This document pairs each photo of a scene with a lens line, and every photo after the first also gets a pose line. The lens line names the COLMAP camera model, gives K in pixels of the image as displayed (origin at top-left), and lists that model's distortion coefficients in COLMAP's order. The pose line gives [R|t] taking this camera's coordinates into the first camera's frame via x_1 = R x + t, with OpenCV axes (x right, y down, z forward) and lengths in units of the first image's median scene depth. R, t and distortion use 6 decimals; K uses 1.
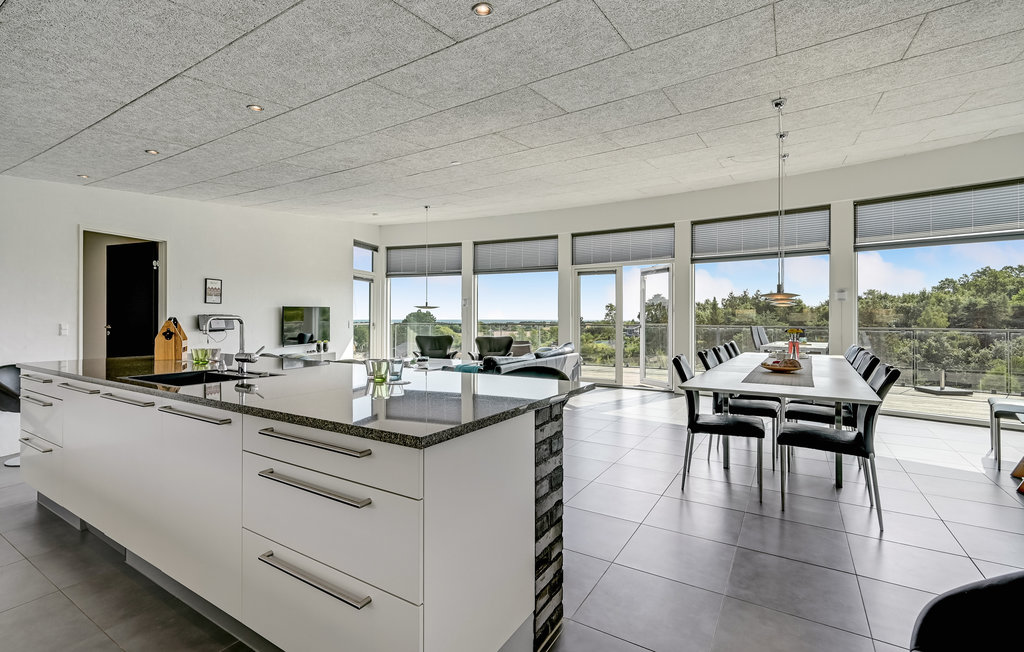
lens RADIAL K [[459.5, 0, 509.8], [0, 459.5, 313.8], [0, 0, 1]] dist [-0.000542, 0.000354]
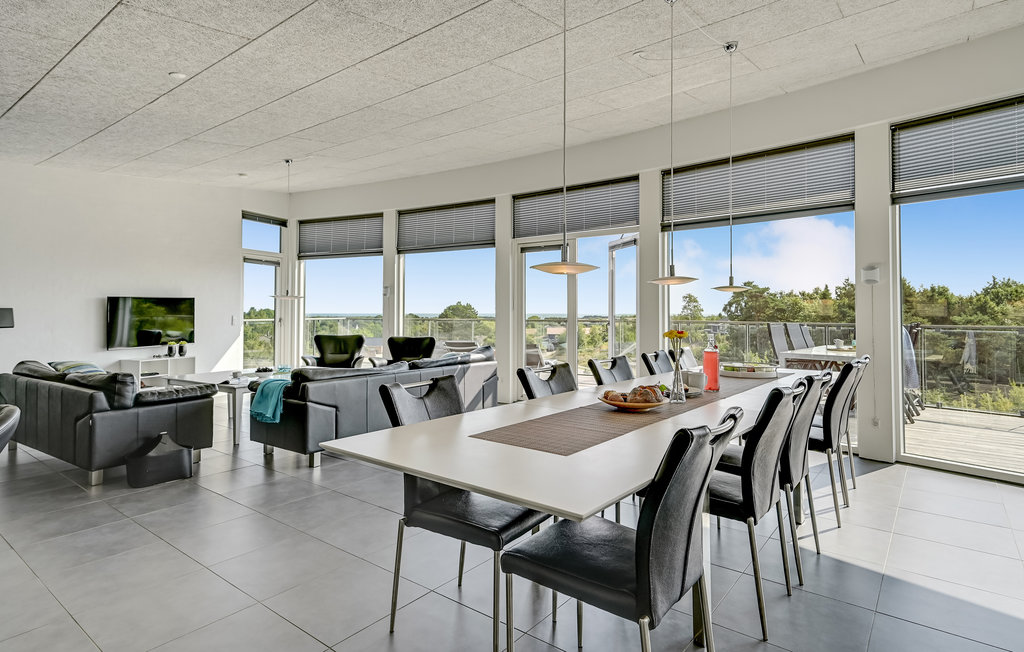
lens RADIAL K [[546.0, 0, 507.8], [0, 546.0, 292.0], [0, 0, 1]] dist [0.020623, 0.000061]
pose [[0.994082, -0.005531, -0.108489, 0.325877], [0.002633, 0.999636, -0.026834, 0.002217], [0.108598, 0.026389, 0.993735, 0.211797]]
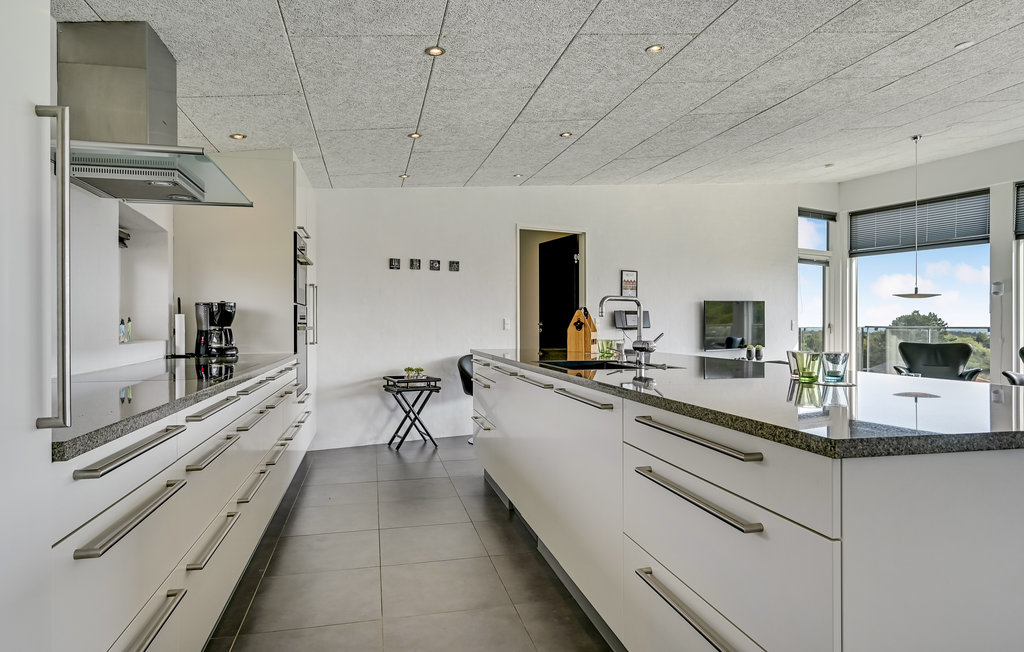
lens RADIAL K [[600.7, 0, 508.5], [0, 600.7, 322.7], [0, 0, 1]] dist [-0.000640, 0.000607]
pose [[0.703309, -0.001737, -0.710882, 0.015633], [0.006334, 0.999973, 0.003823, 0.020214], [0.710856, -0.007191, 0.703301, 0.020487]]
